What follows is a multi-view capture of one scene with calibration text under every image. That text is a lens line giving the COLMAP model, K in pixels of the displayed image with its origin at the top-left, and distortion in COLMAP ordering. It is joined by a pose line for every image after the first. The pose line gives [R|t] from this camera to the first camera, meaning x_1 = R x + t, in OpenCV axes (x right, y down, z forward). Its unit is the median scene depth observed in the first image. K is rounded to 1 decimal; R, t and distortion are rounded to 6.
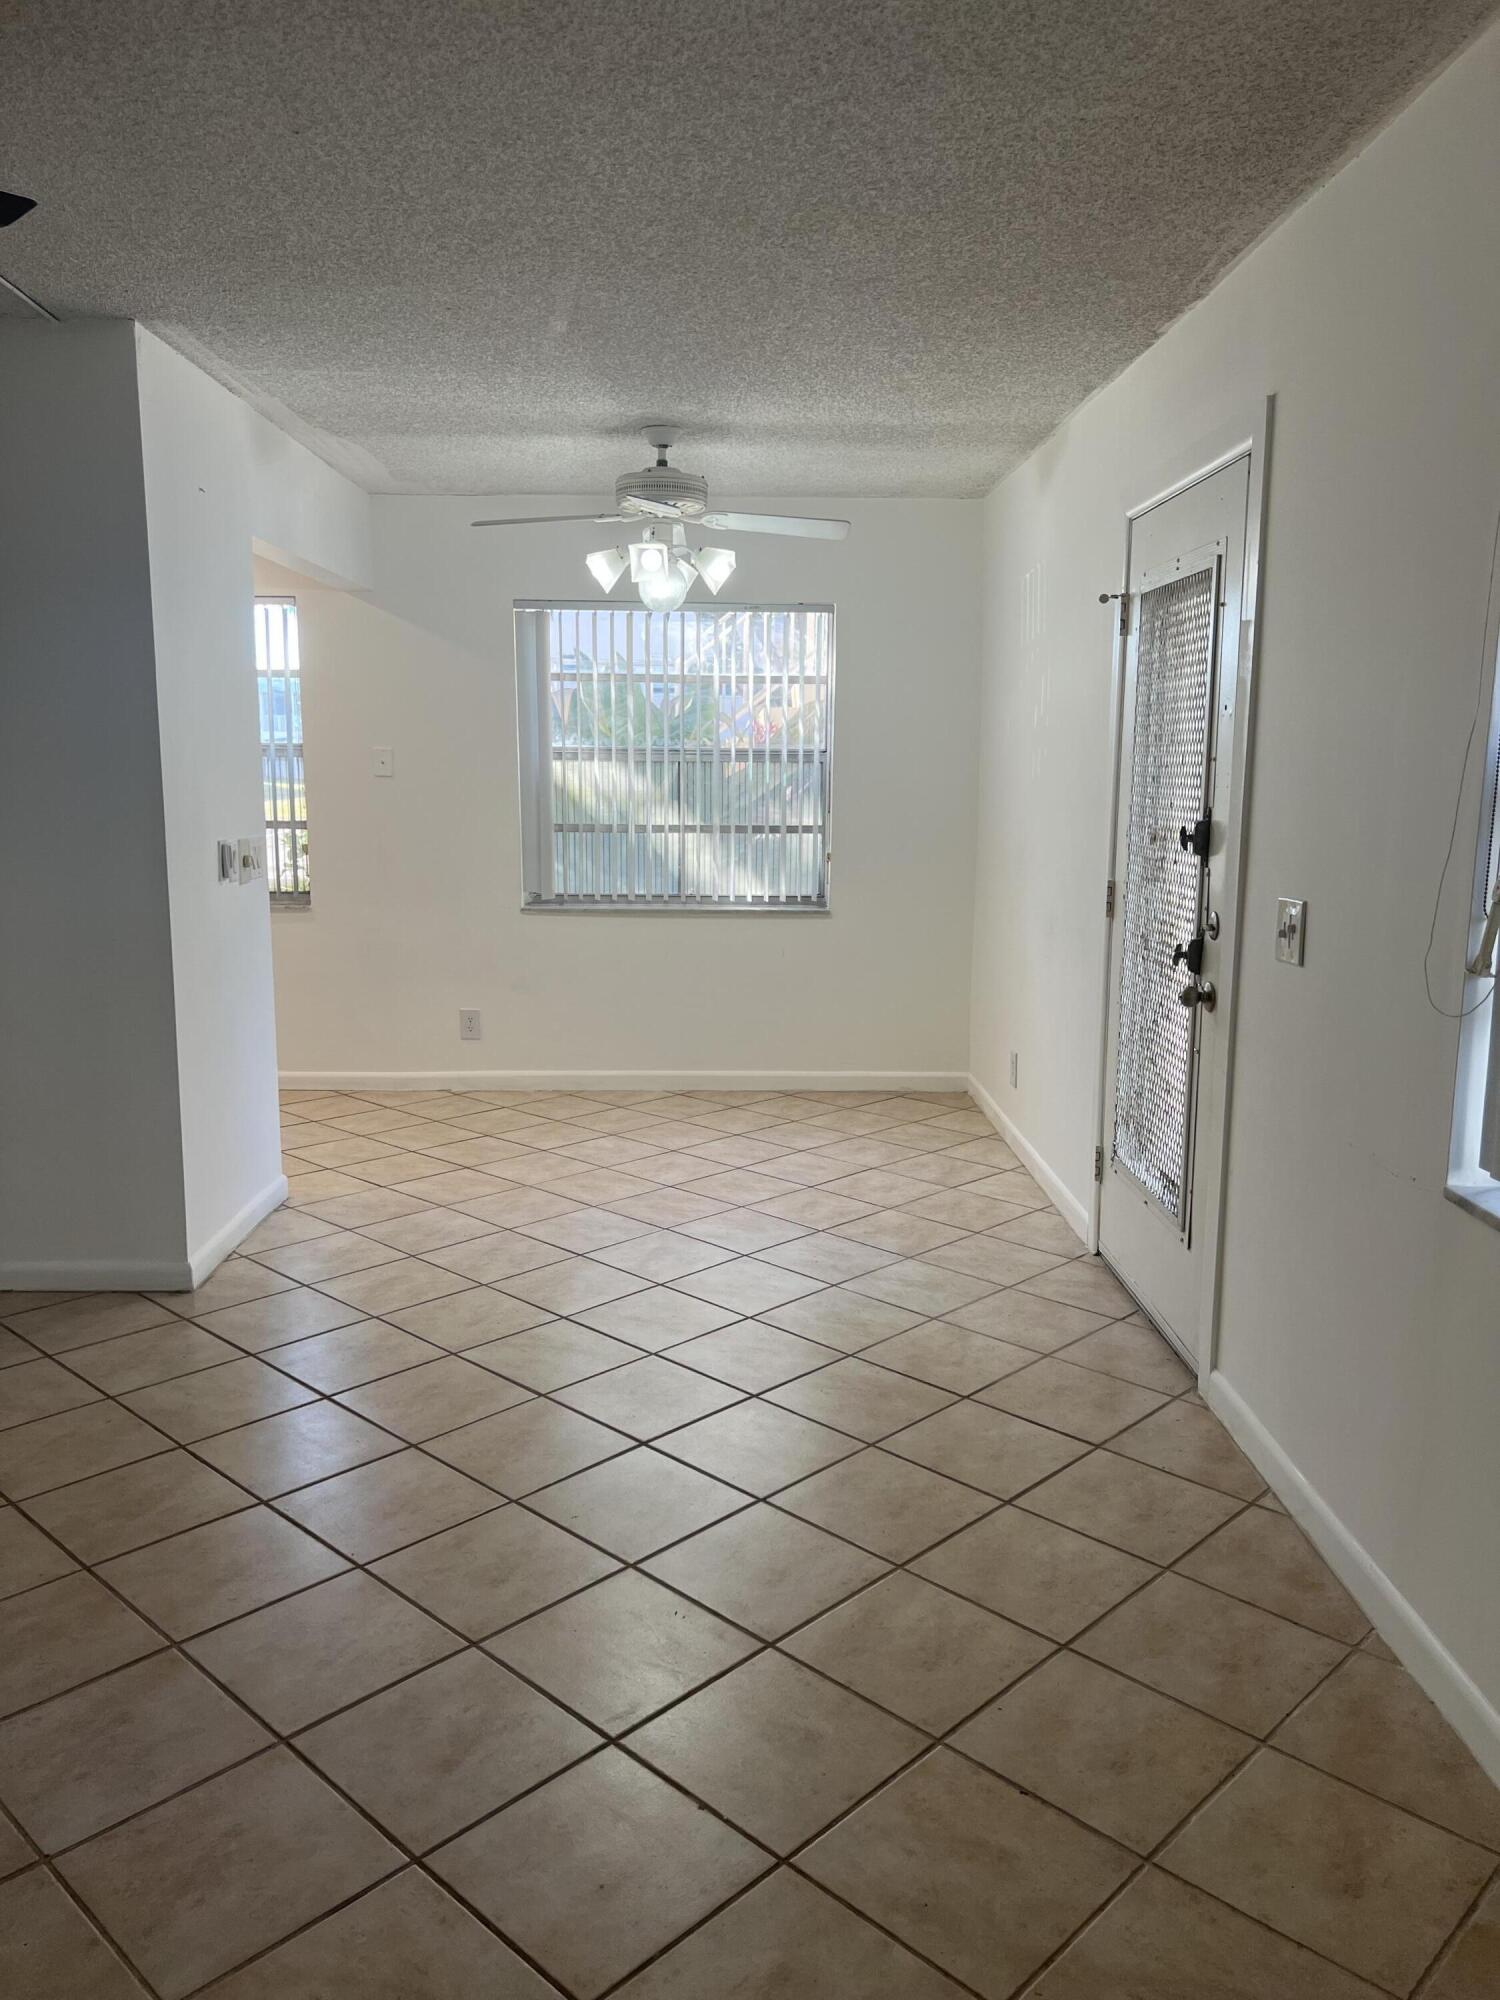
lens RADIAL K [[1515.2, 0, 750.3], [0, 1515.2, 1002.0], [0, 0, 1]] dist [0.054641, -0.062535]
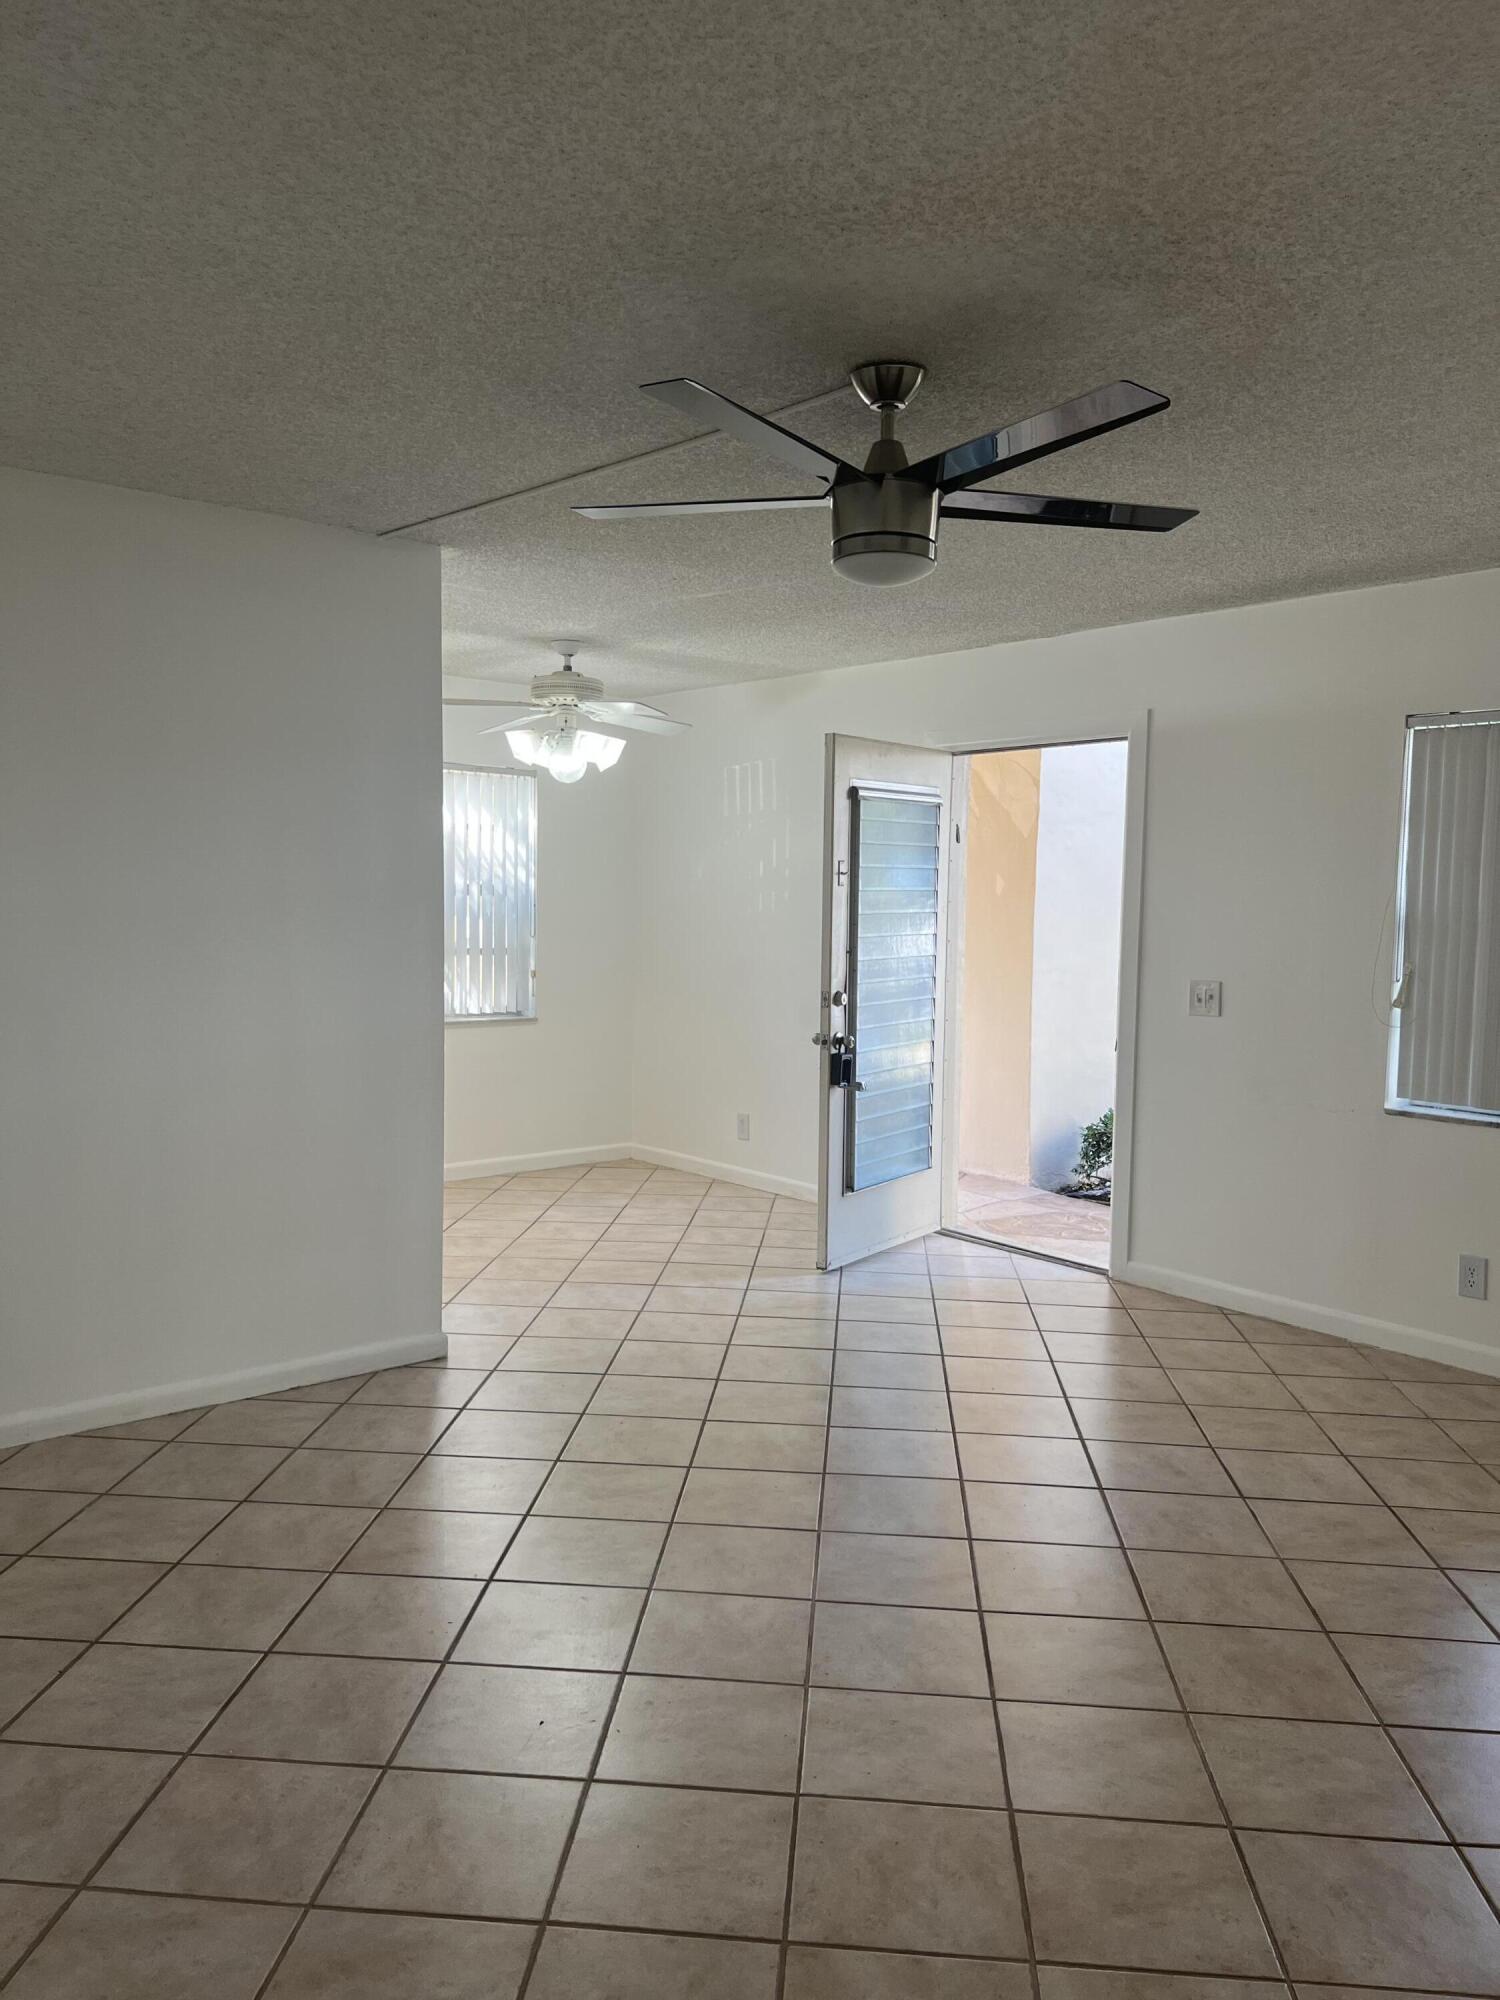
lens RADIAL K [[1515.2, 0, 730.6], [0, 1515.2, 1003.5], [0, 0, 1]] dist [0.054641, -0.062535]
pose [[0.778473, -0.040650, 0.626361, -0.888850], [0.089189, 0.994939, -0.046278, -0.004326], [-0.621310, 0.091891, 0.778158, -0.056801]]
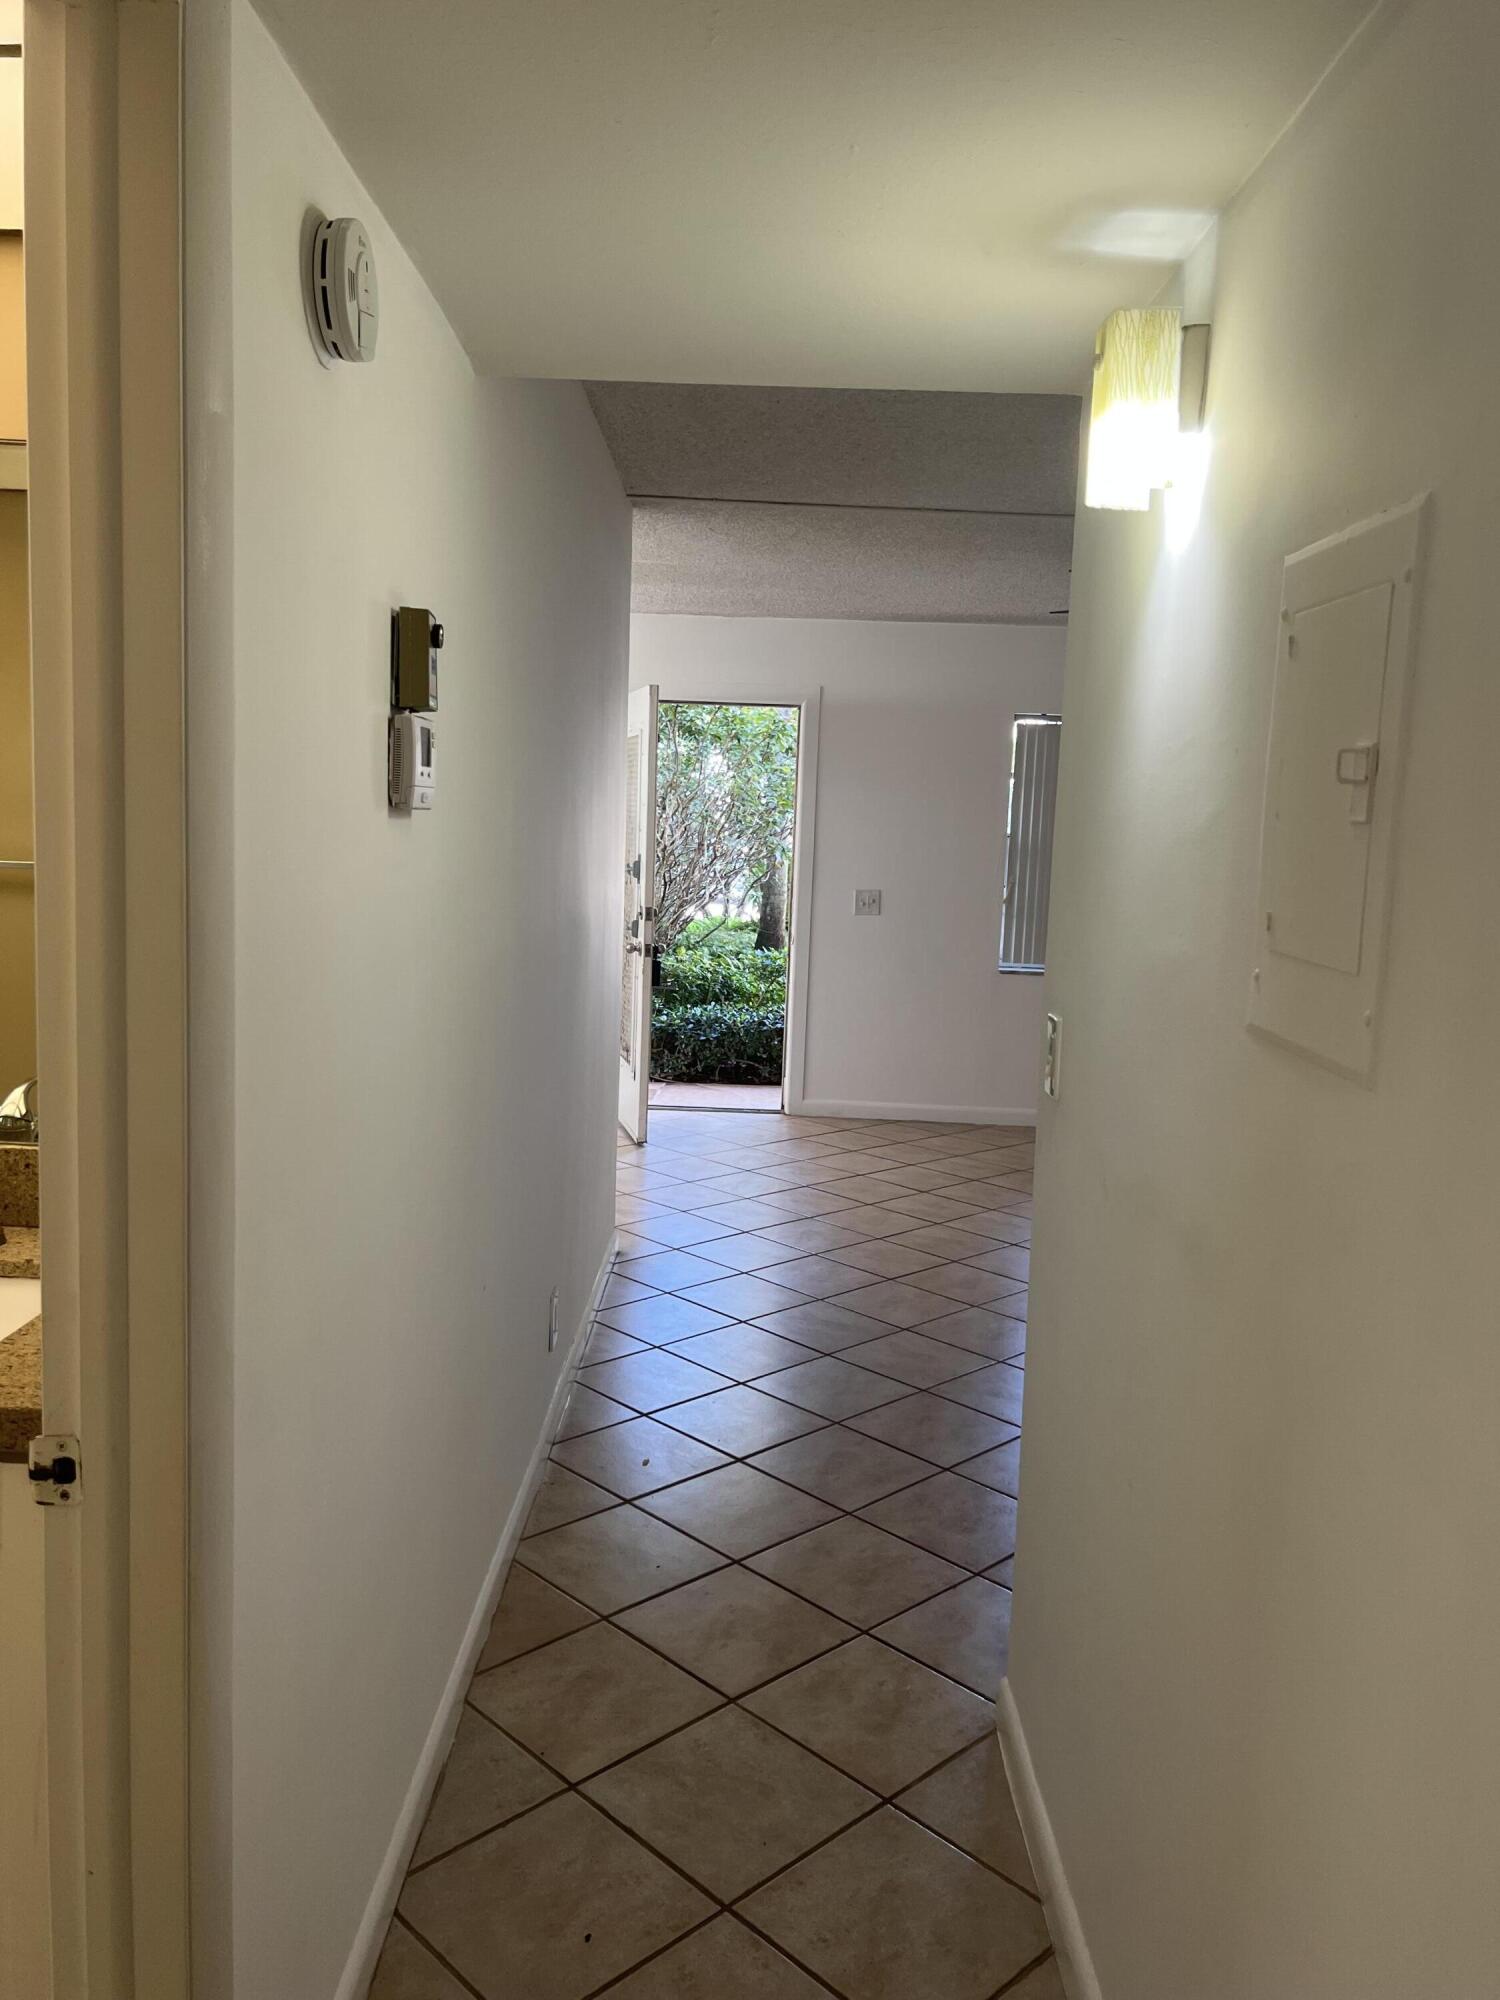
lens RADIAL K [[1515.2, 0, 746.0], [0, 1515.2, 996.4], [0, 0, 1]] dist [0.054641, -0.062535]
pose [[0.016678, -0.120078, 0.992624, -1.560539], [0.125793, 0.985126, 0.117058, -0.152633], [-0.991916, 0.122913, 0.031535, 0.811769]]
